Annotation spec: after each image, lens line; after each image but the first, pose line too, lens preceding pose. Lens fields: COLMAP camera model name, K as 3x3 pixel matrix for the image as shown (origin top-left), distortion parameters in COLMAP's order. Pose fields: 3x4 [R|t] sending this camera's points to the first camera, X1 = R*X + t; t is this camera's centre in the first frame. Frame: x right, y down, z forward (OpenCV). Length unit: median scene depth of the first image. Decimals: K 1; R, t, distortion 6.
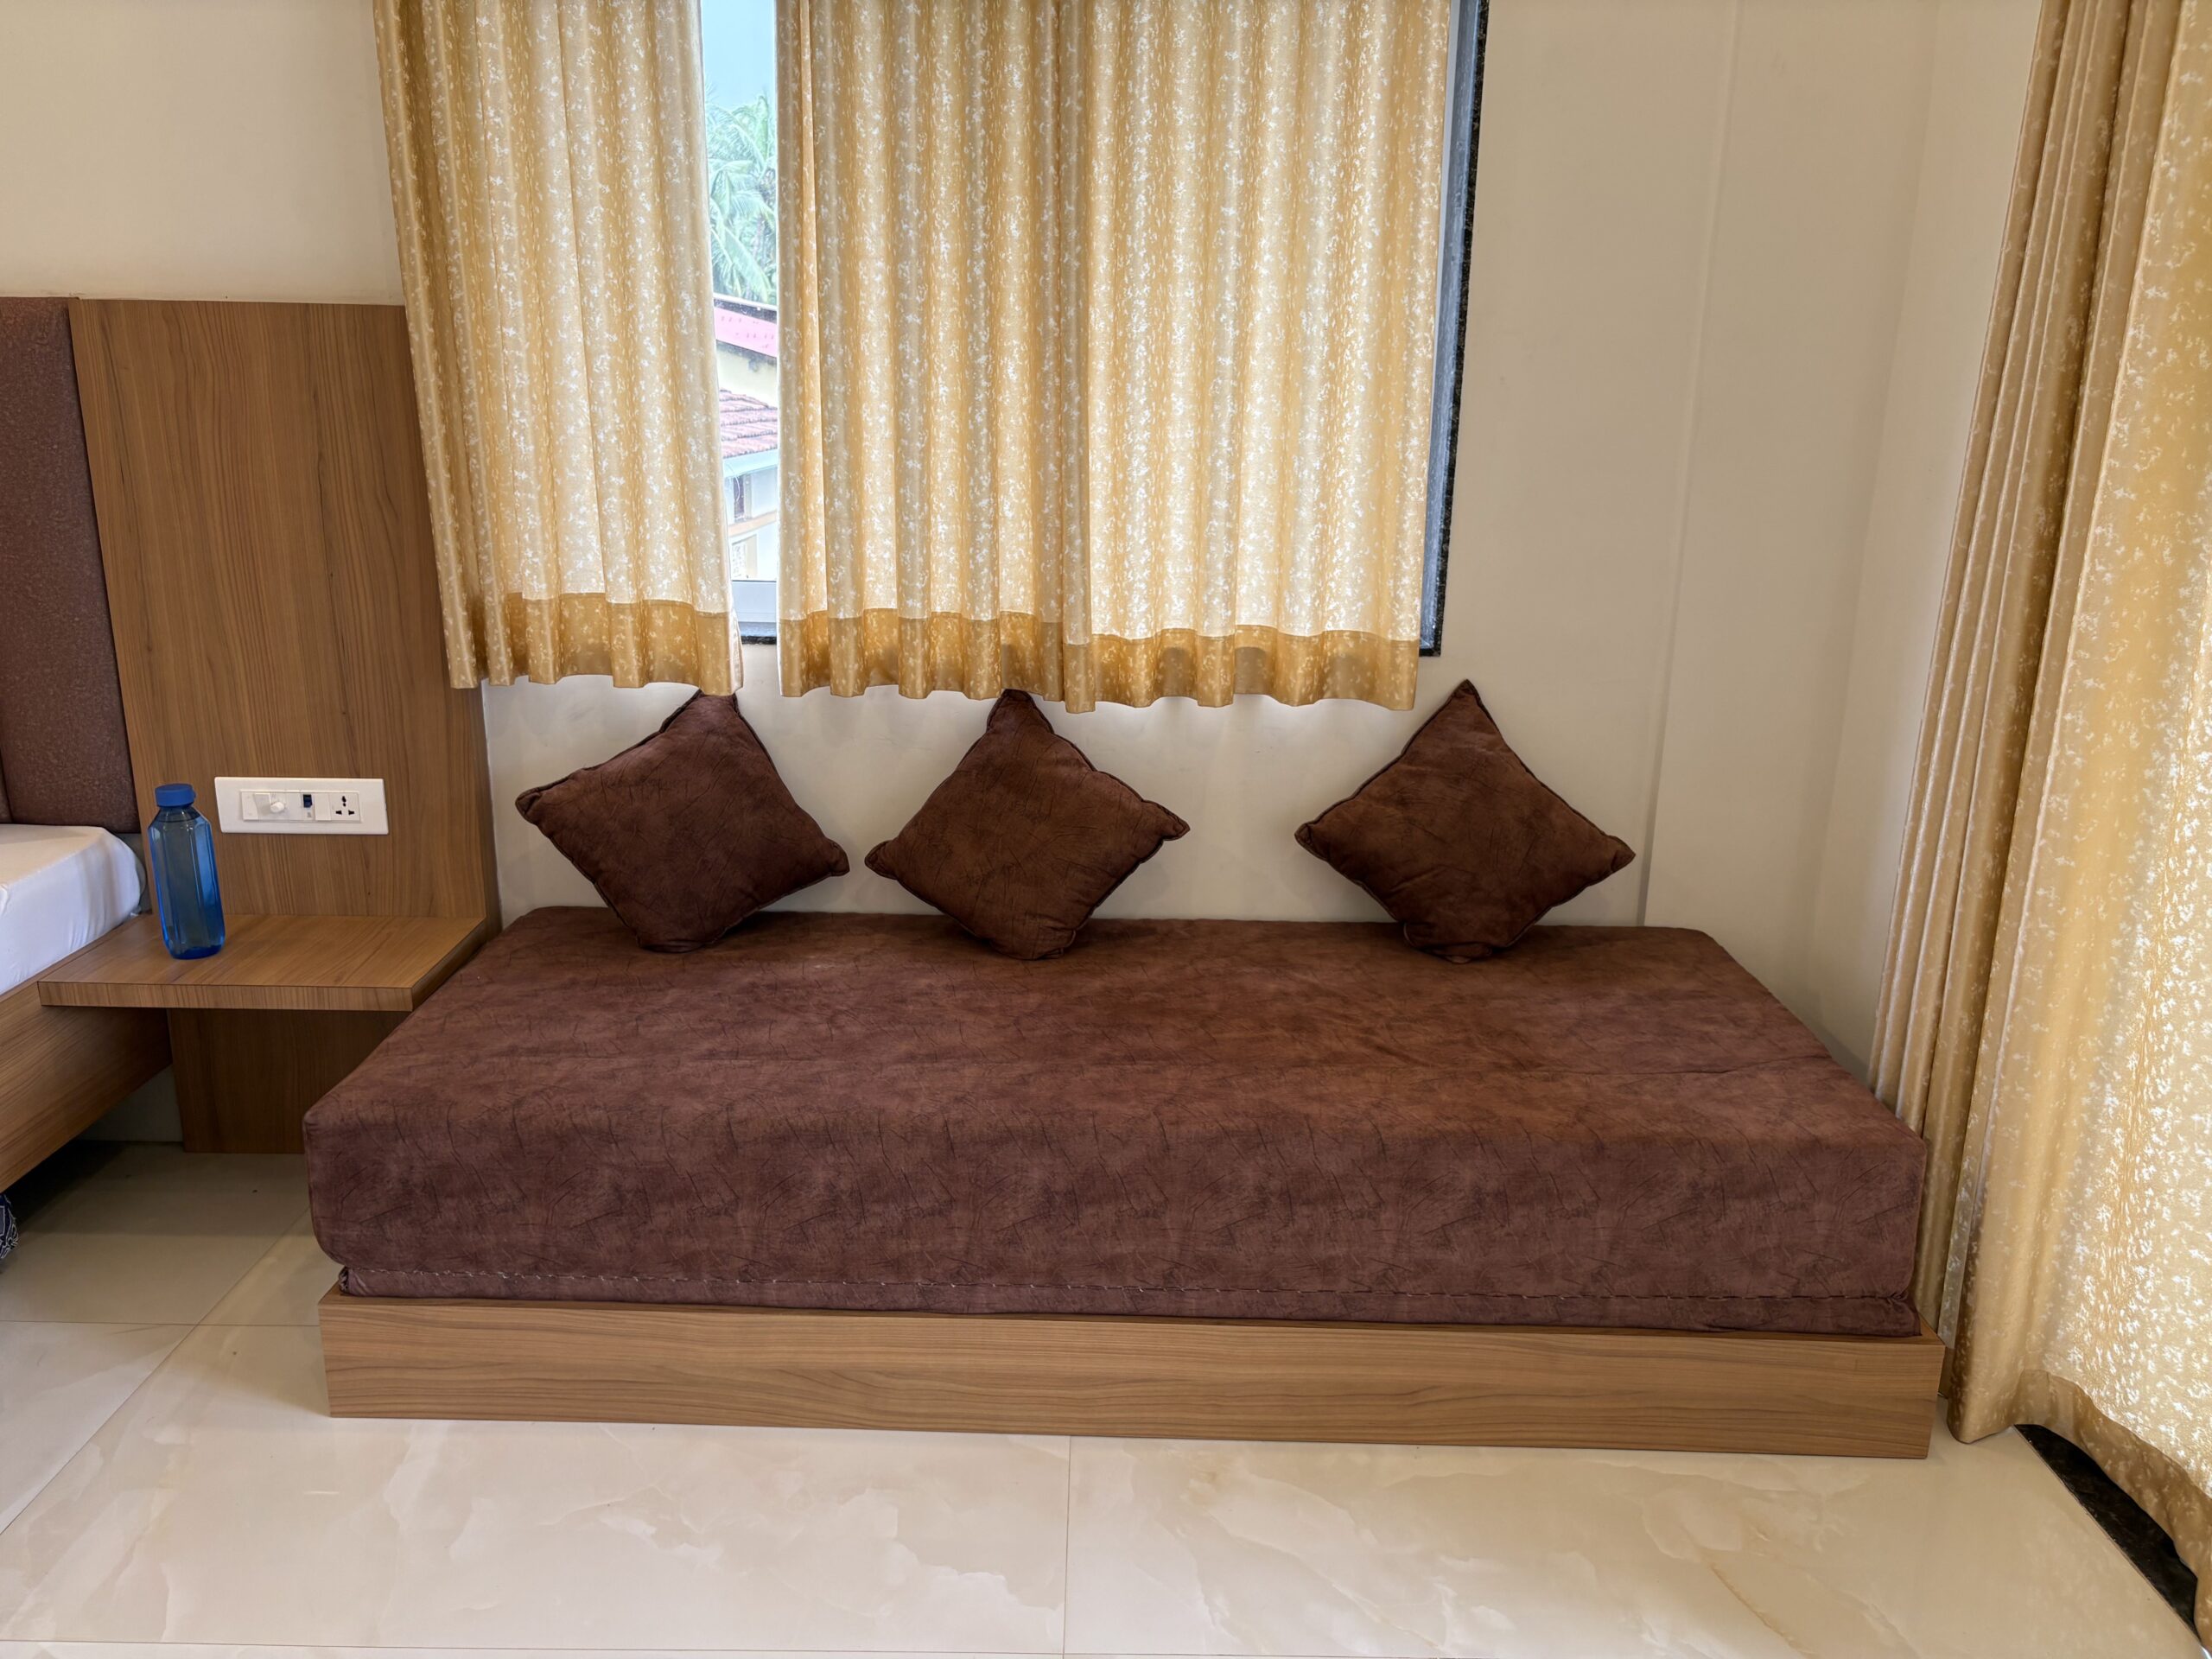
lens RADIAL K [[1683.8, 0, 1101.5], [0, 1683.8, 828.1], [0, 0, 1]] dist [0.029903, -0.044331]
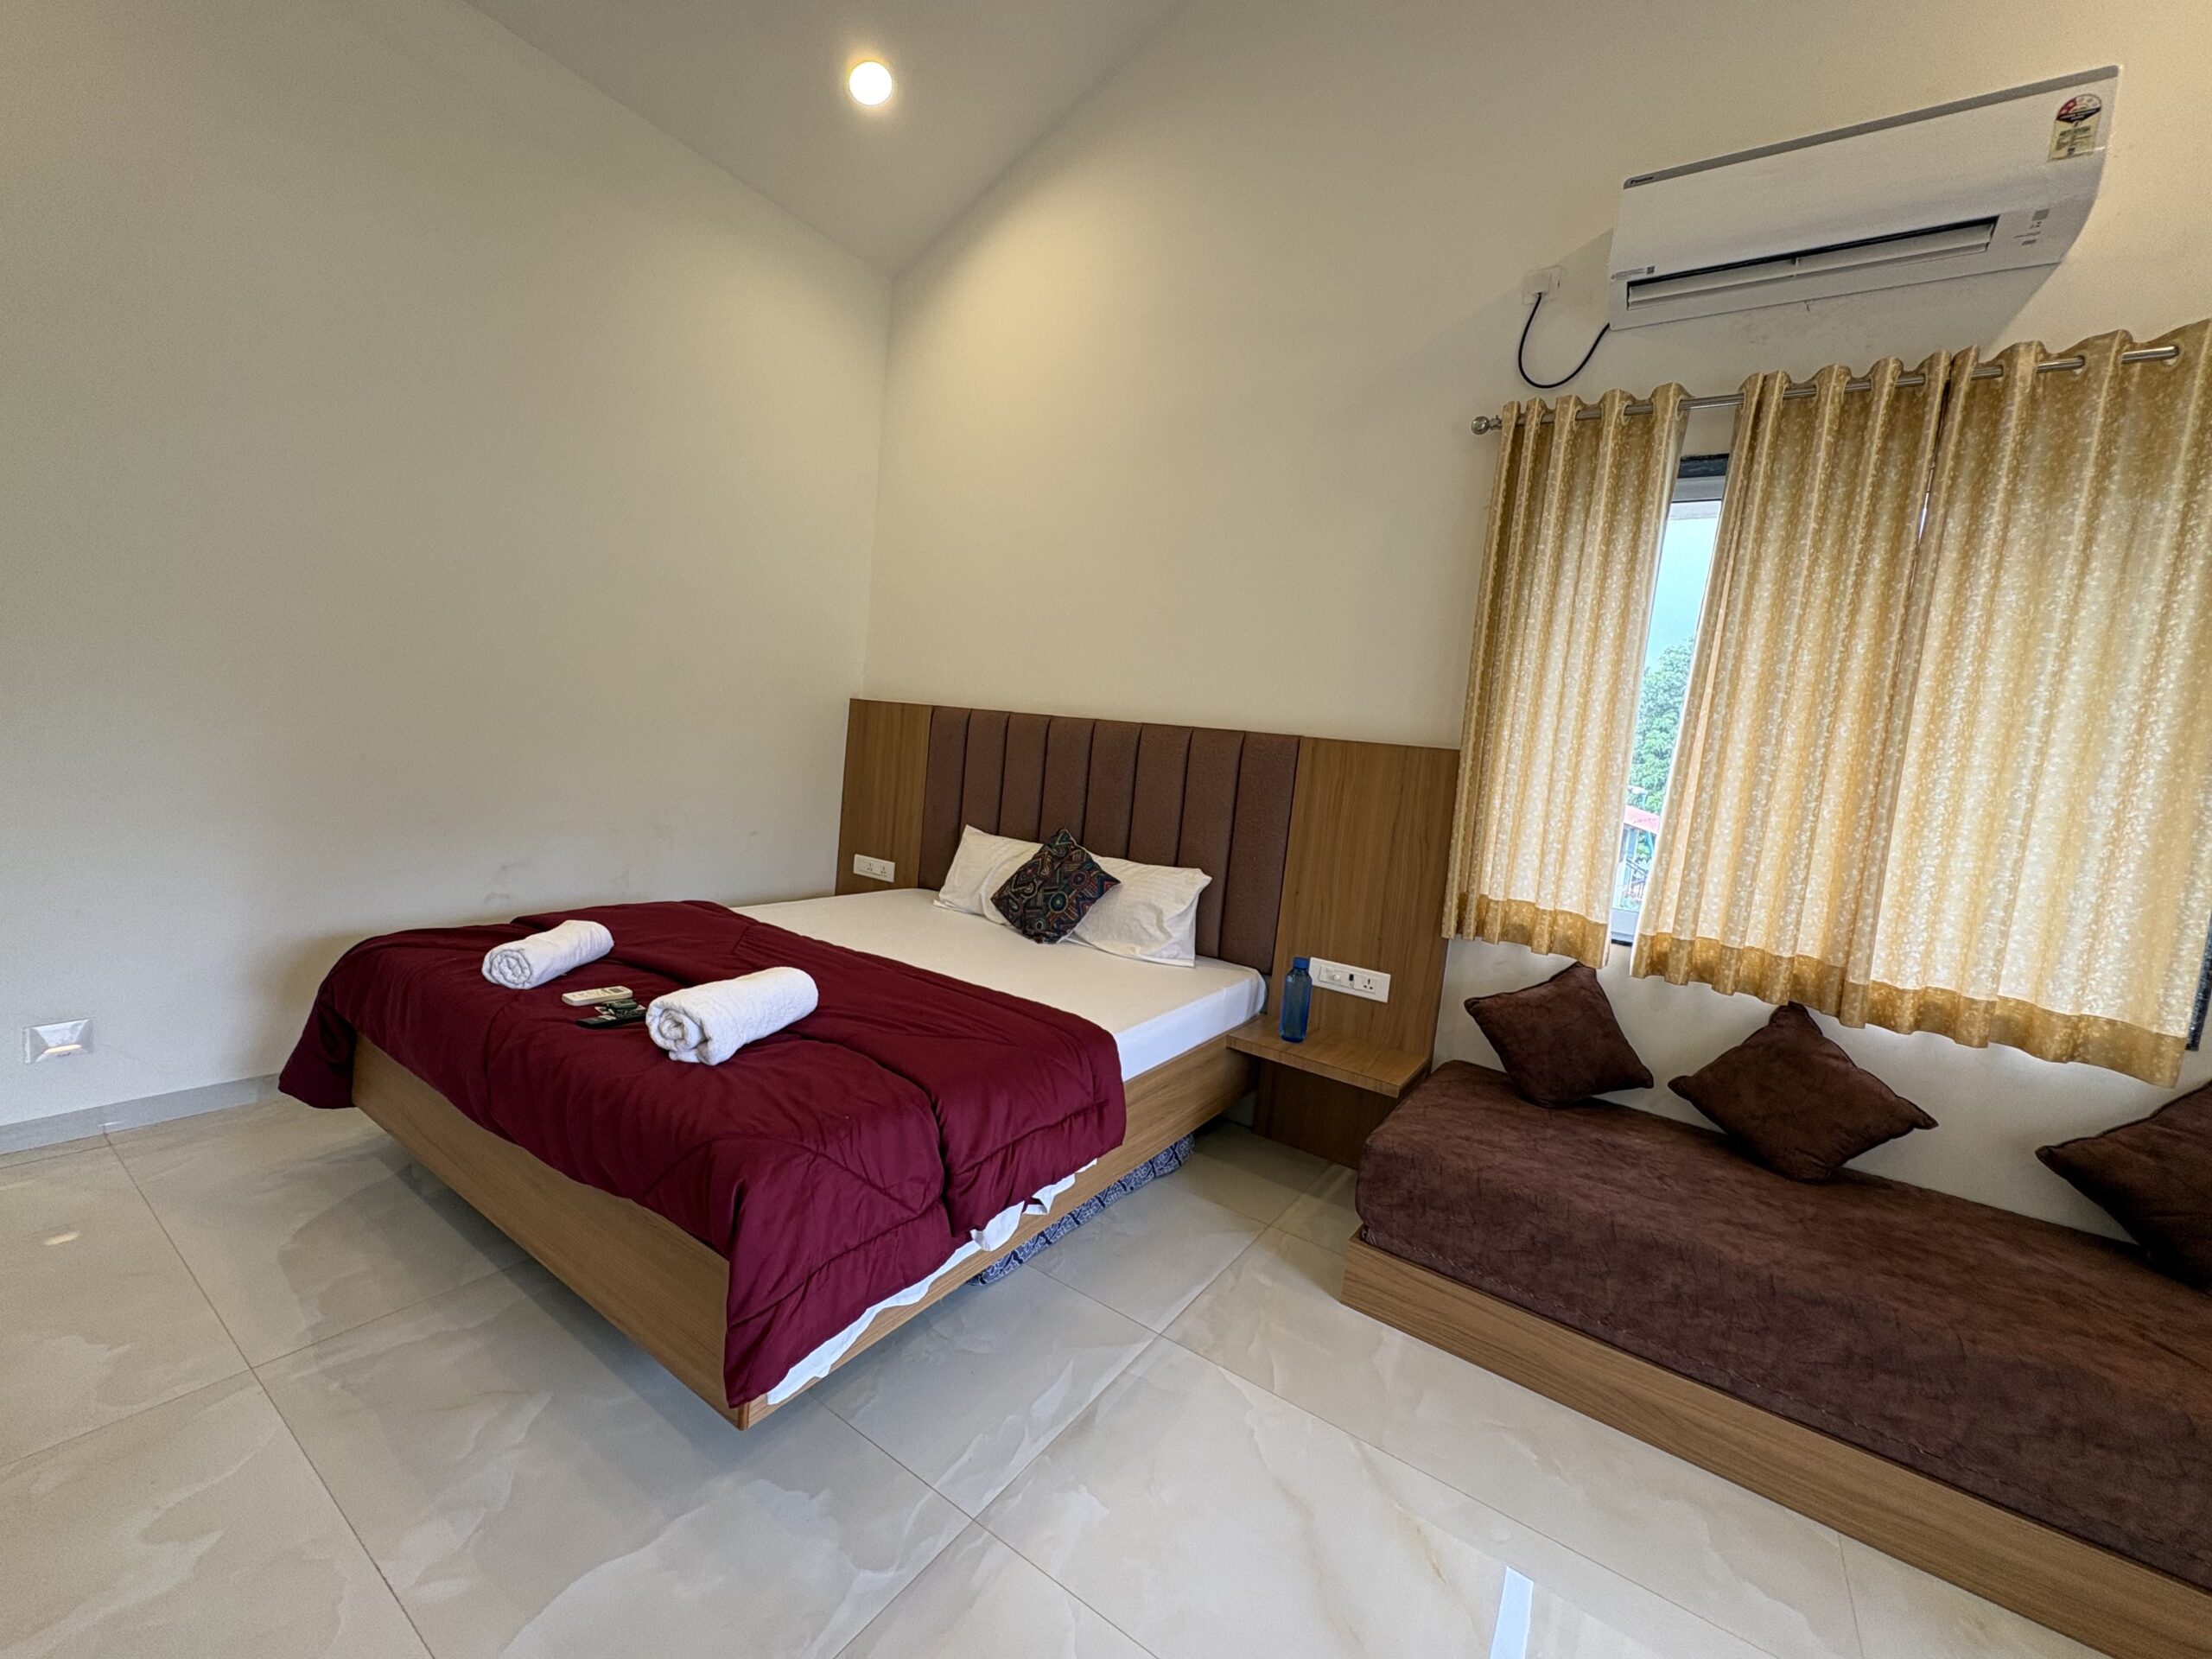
lens RADIAL K [[883.1, 0, 1108.1], [0, 883.1, 827.0], [0, 0, 1]] dist [0.000880, 0.000385]
pose [[0.826750, 0.120293, -0.549559, -0.157411], [-0.229993, 0.963778, -0.135038, 0.020954], [0.513408, 0.238037, 0.824470, -0.069649]]
